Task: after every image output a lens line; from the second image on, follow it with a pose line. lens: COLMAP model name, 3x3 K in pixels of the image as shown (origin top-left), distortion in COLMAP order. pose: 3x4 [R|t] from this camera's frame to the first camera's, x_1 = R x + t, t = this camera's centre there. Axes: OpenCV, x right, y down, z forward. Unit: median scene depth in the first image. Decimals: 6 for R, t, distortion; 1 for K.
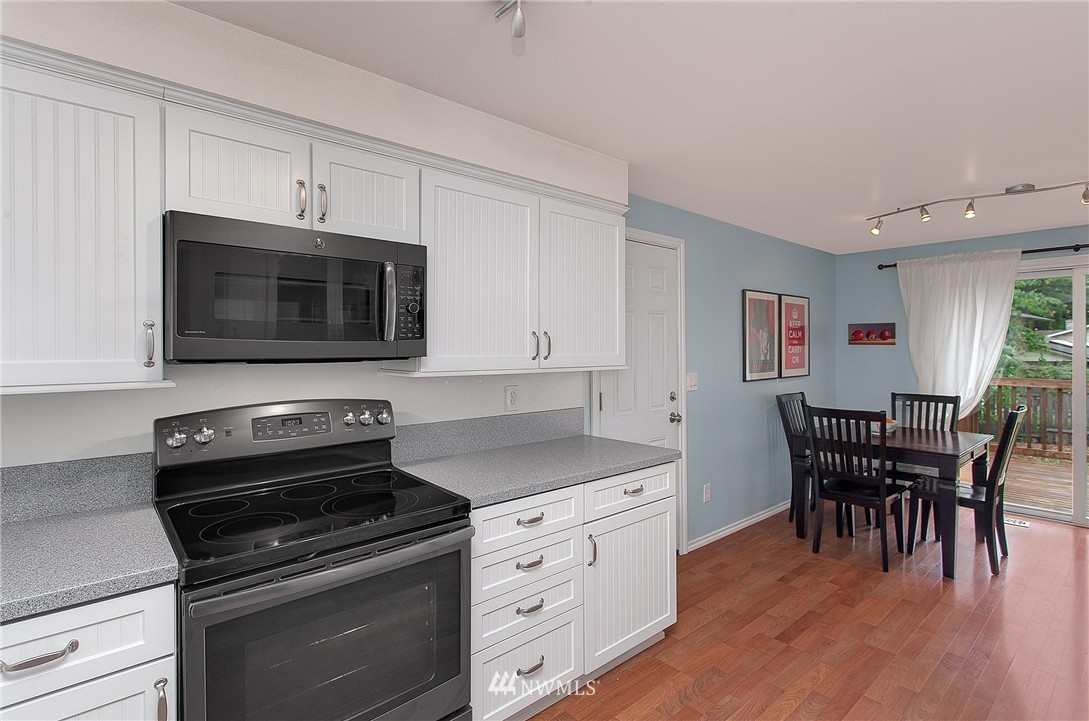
lens RADIAL K [[527.8, 0, 555.4], [0, 527.8, 350.7], [0, 0, 1]] dist [-0.000021, 0.001121]
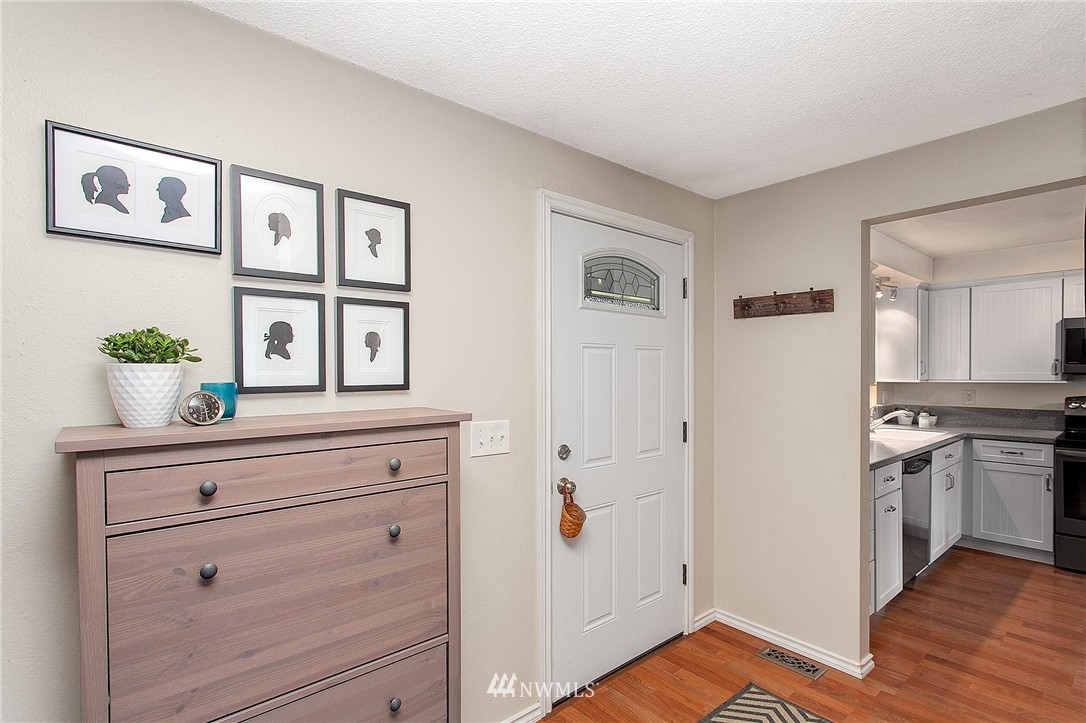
lens RADIAL K [[522.5, 0, 548.1], [0, 522.5, 368.0], [0, 0, 1]] dist [0.005975, 0.000807]
pose [[-0.016316, 0.004845, -0.999855, 1.971636], [-0.002121, 0.999986, 0.004880, -0.014664], [0.999865, 0.002200, -0.016305, -1.567435]]
